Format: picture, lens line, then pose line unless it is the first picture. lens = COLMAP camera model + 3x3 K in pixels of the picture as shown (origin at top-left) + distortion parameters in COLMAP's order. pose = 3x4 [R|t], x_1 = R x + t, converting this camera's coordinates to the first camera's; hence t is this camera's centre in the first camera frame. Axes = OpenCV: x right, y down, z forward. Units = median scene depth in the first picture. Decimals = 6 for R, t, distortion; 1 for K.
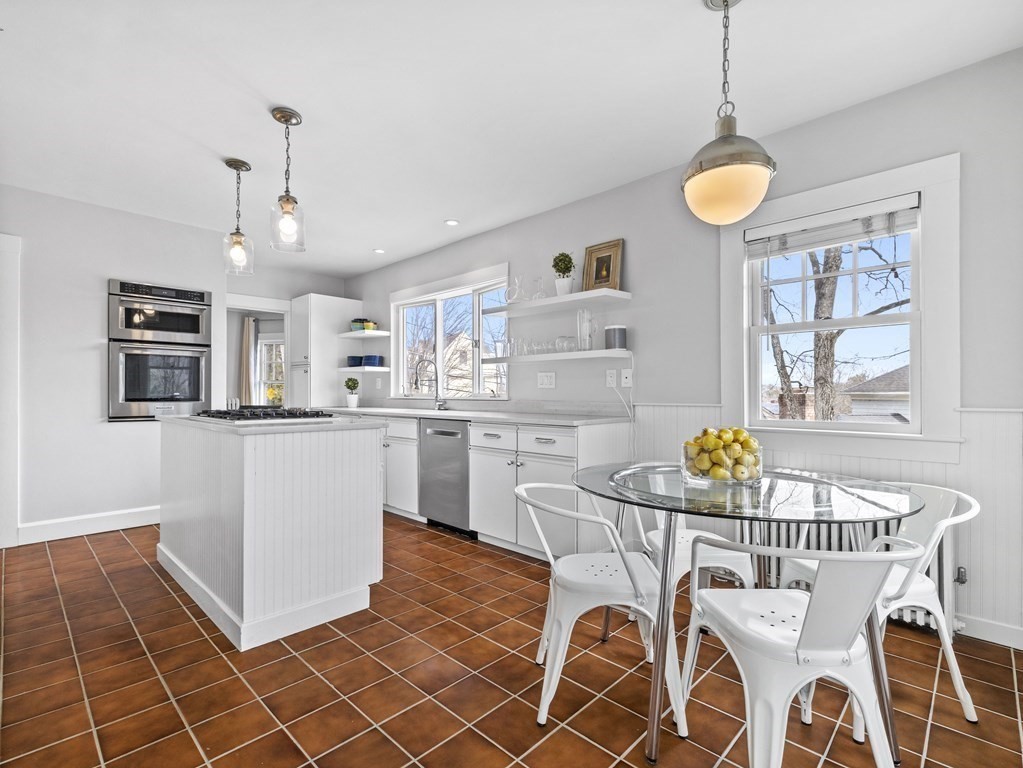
lens RADIAL K [[488.8, 0, 510.1], [0, 488.8, 391.5], [0, 0, 1]] dist [-0.000654, -0.000166]
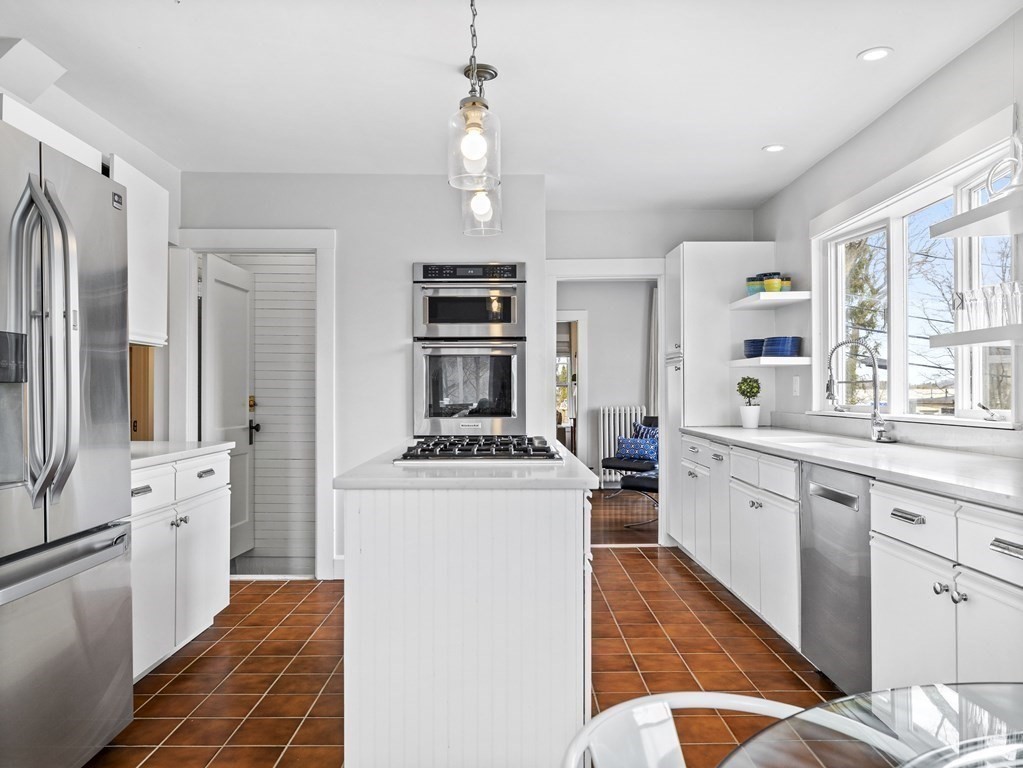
lens RADIAL K [[754.5, 0, 512.0], [0, 754.5, 383.6], [0, 0, 1]] dist [-0.000823, 0.003344]
pose [[0.696998, -0.012577, -0.716962, 0.156023], [0.007430, 0.999919, -0.010317, -0.016891], [0.717034, 0.001864, 0.697035, 0.224106]]
